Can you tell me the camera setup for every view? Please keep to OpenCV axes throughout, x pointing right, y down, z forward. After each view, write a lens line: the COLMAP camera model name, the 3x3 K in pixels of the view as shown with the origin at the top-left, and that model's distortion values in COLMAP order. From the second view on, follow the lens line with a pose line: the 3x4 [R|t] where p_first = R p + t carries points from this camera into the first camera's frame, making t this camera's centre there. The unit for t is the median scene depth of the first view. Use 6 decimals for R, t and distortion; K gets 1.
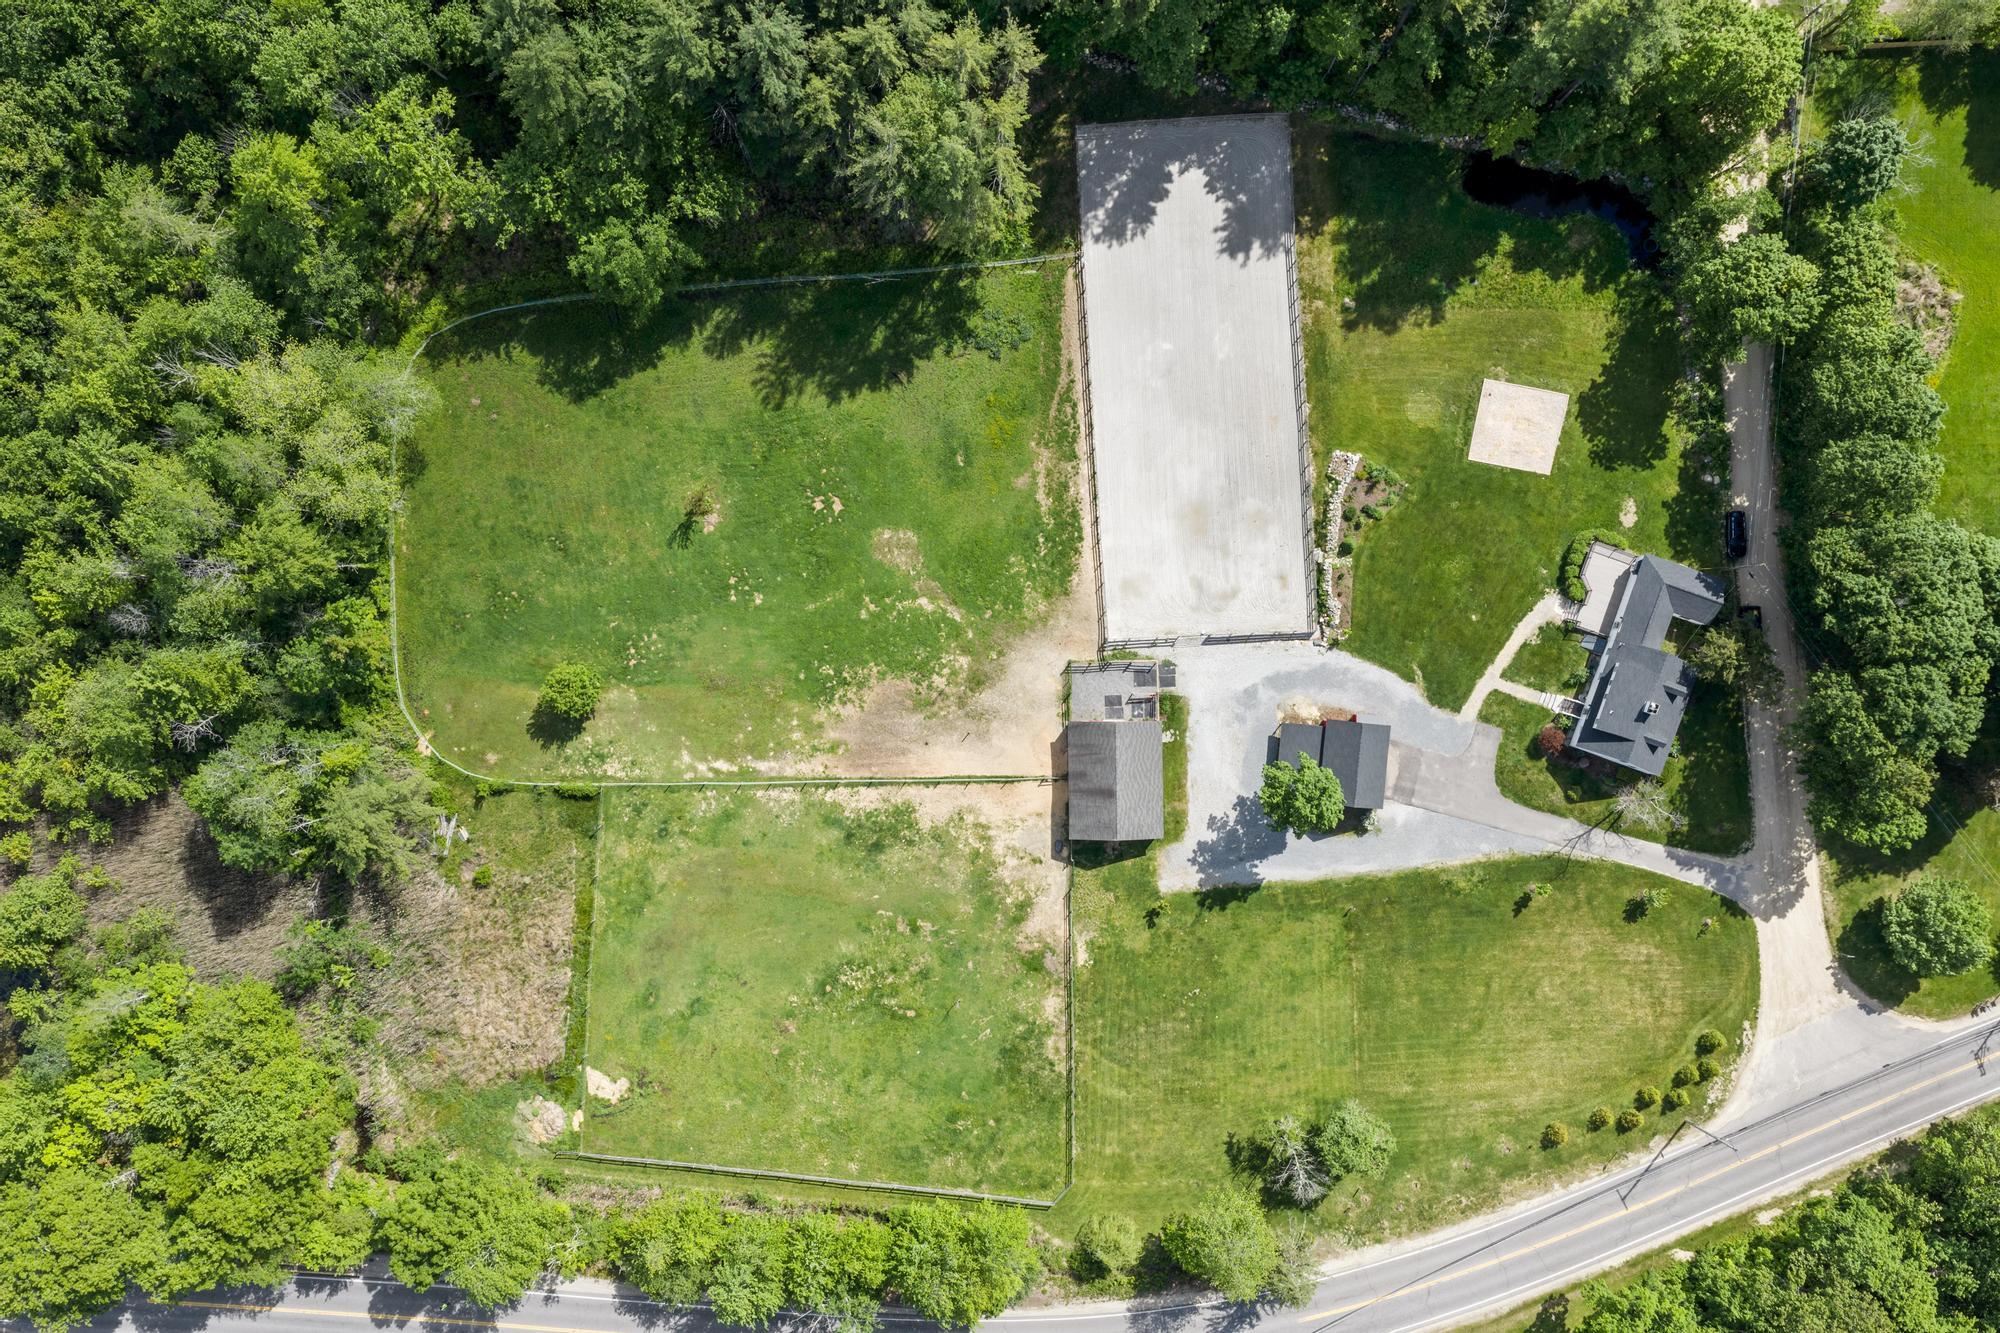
lens RADIAL K [[1650.5, 0, 1005.6], [0, 1650.5, 673.7], [0, 0, 1]] dist [0.031756, -0.061775]
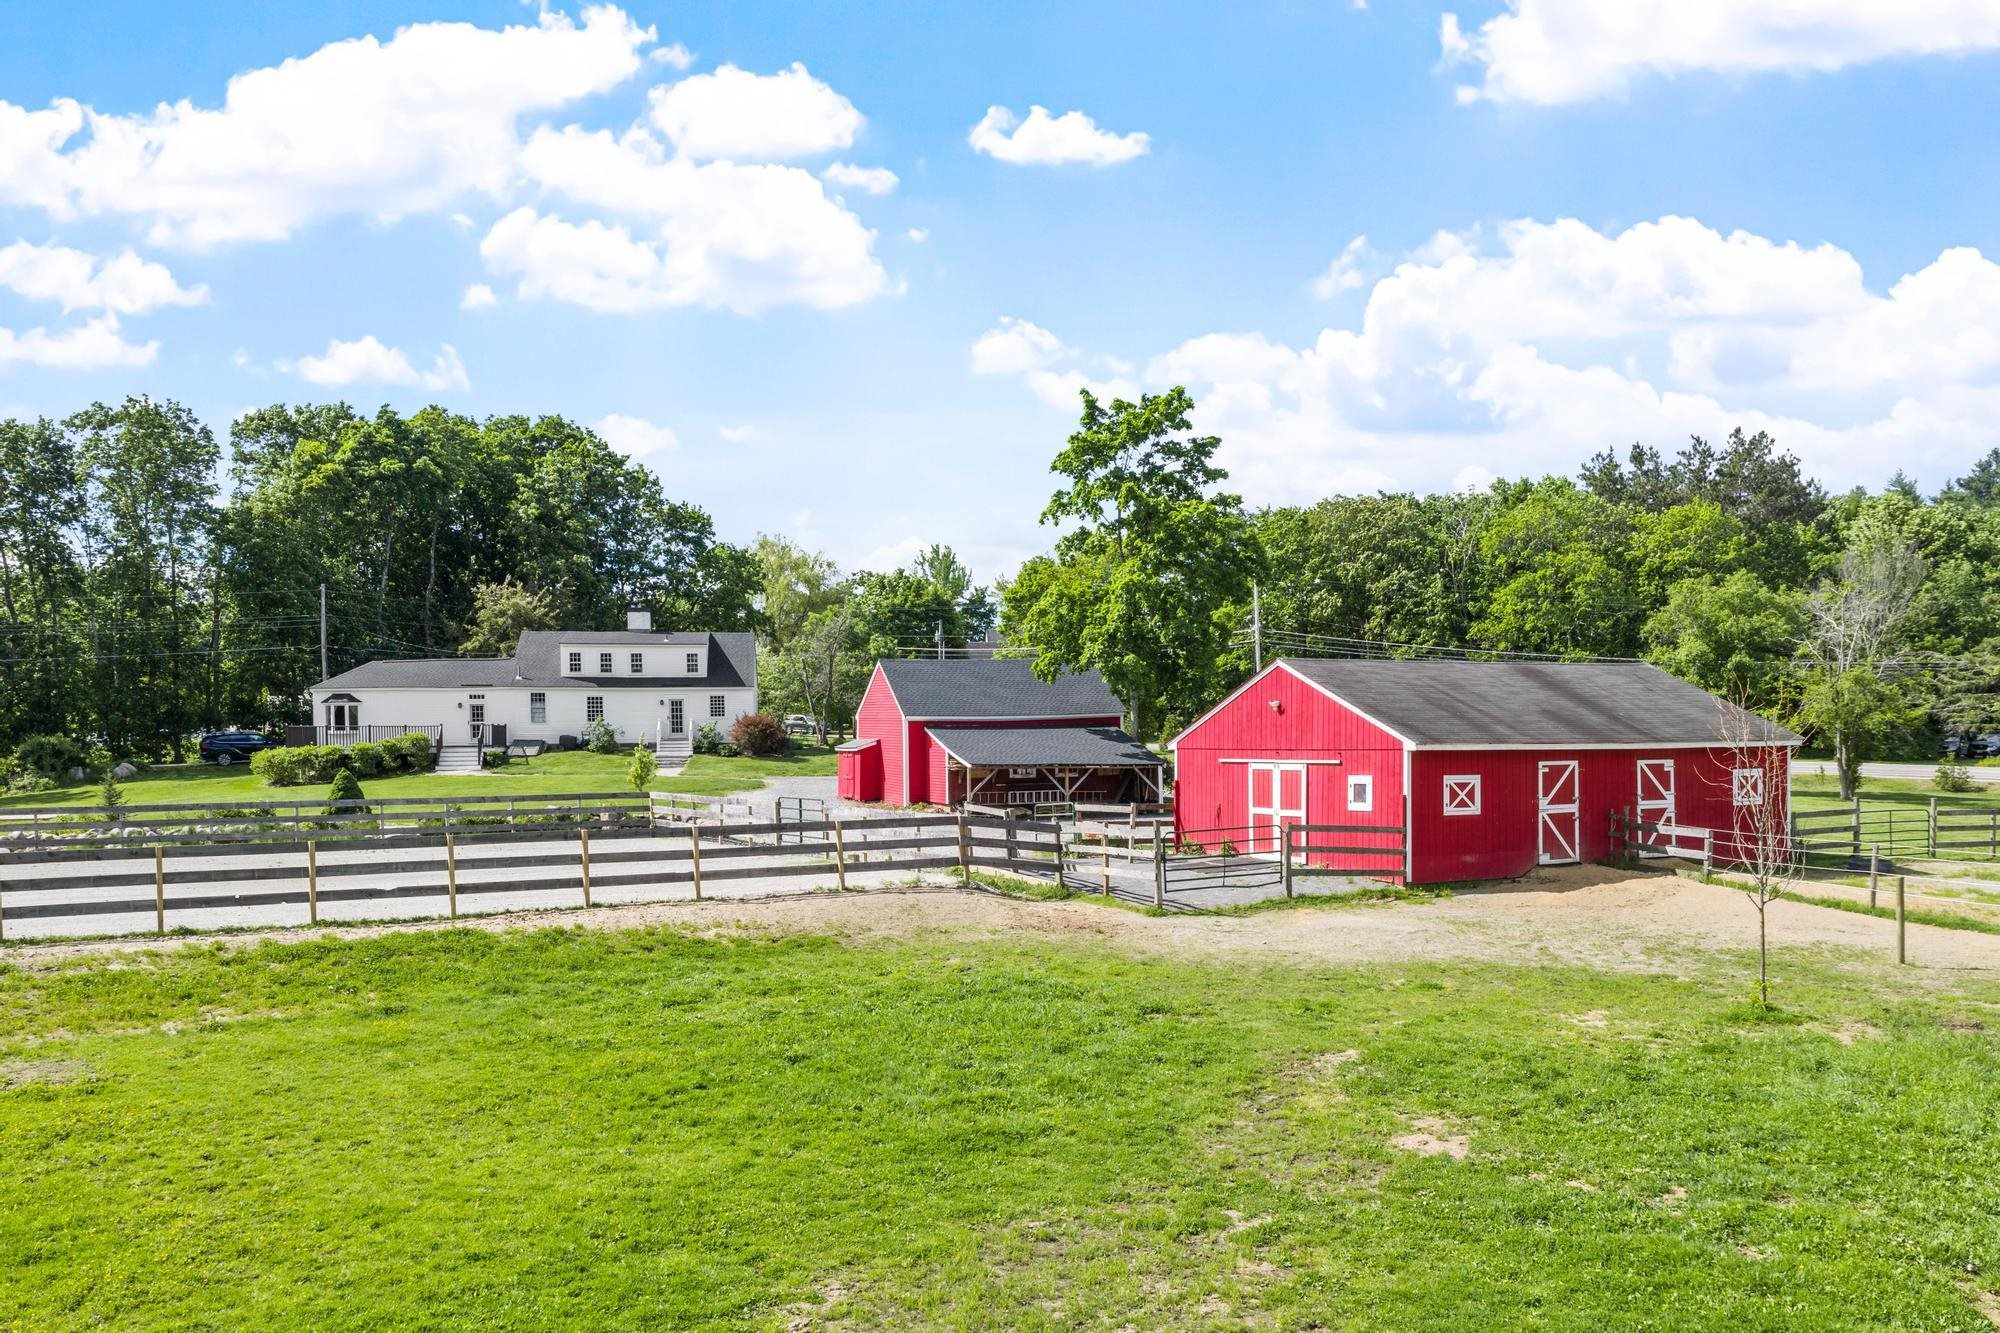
lens RADIAL K [[1690.9, 0, 1010.3], [0, 1690.9, 845.6], [0, 0, 1]] dist [0.036617, -0.075879]
pose [[-0.449192, -0.031160, 0.892892, -0.126172], [0.893177, -0.039671, 0.447952, -0.108803], [0.021463, 0.998727, 0.045651, 0.990623]]
